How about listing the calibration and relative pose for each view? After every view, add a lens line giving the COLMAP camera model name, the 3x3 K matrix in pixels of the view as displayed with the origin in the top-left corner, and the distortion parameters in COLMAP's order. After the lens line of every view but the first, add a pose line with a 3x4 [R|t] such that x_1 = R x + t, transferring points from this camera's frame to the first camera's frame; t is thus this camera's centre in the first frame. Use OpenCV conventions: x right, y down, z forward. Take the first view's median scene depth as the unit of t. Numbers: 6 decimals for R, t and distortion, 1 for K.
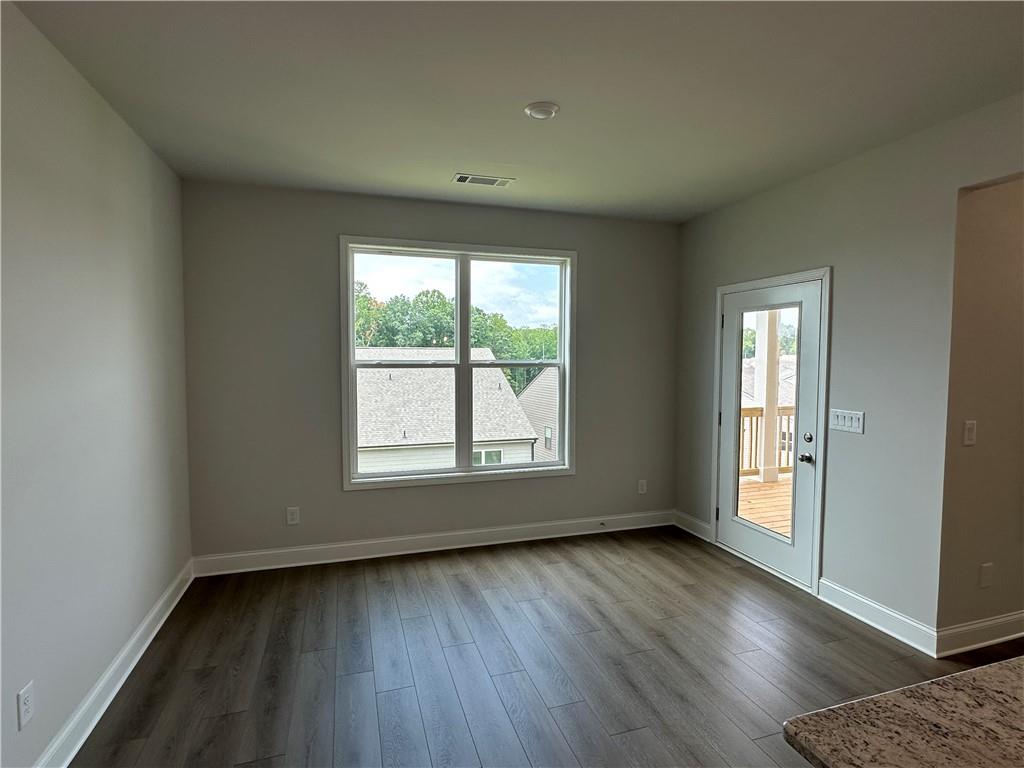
lens RADIAL K [[521.2, 0, 507.3], [0, 521.2, 384.1], [0, 0, 1]] dist [-0.001587, -0.000296]
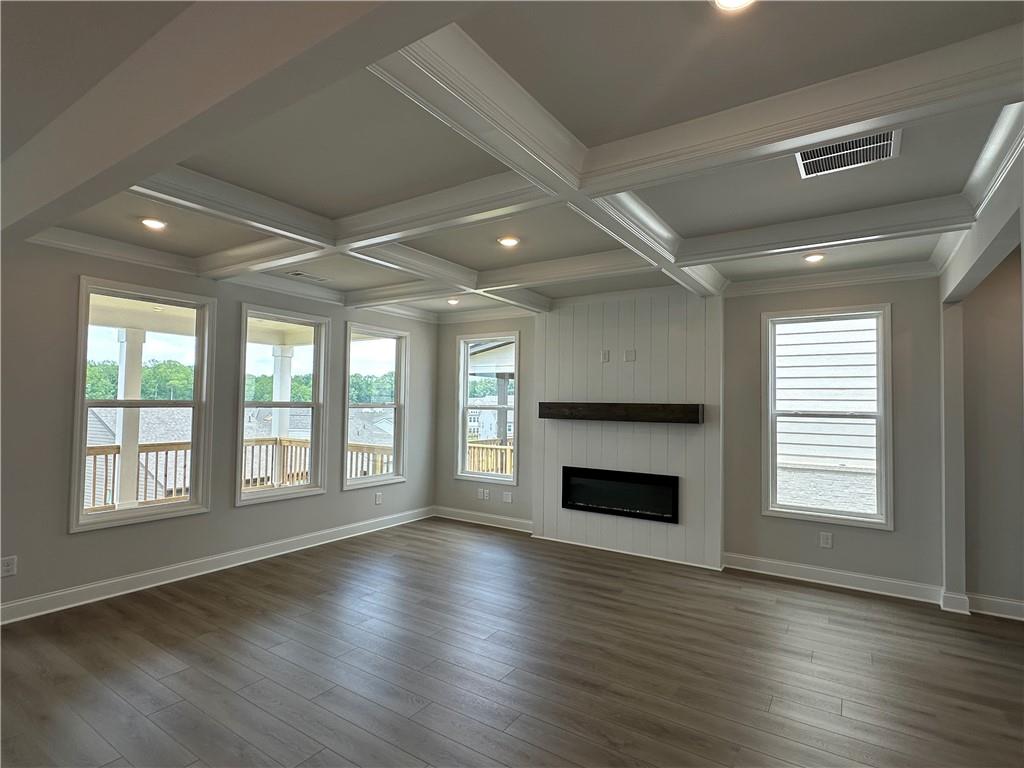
lens RADIAL K [[521.2, 0, 511.4], [0, 521.2, 386.0], [0, 0, 1]] dist [-0.001587, -0.000296]
pose [[0.783768, 0.032014, 0.620227, 0.635550], [0.019382, 0.996923, -0.075951, 0.030688], [-0.620751, 0.071549, 0.780736, -0.454738]]
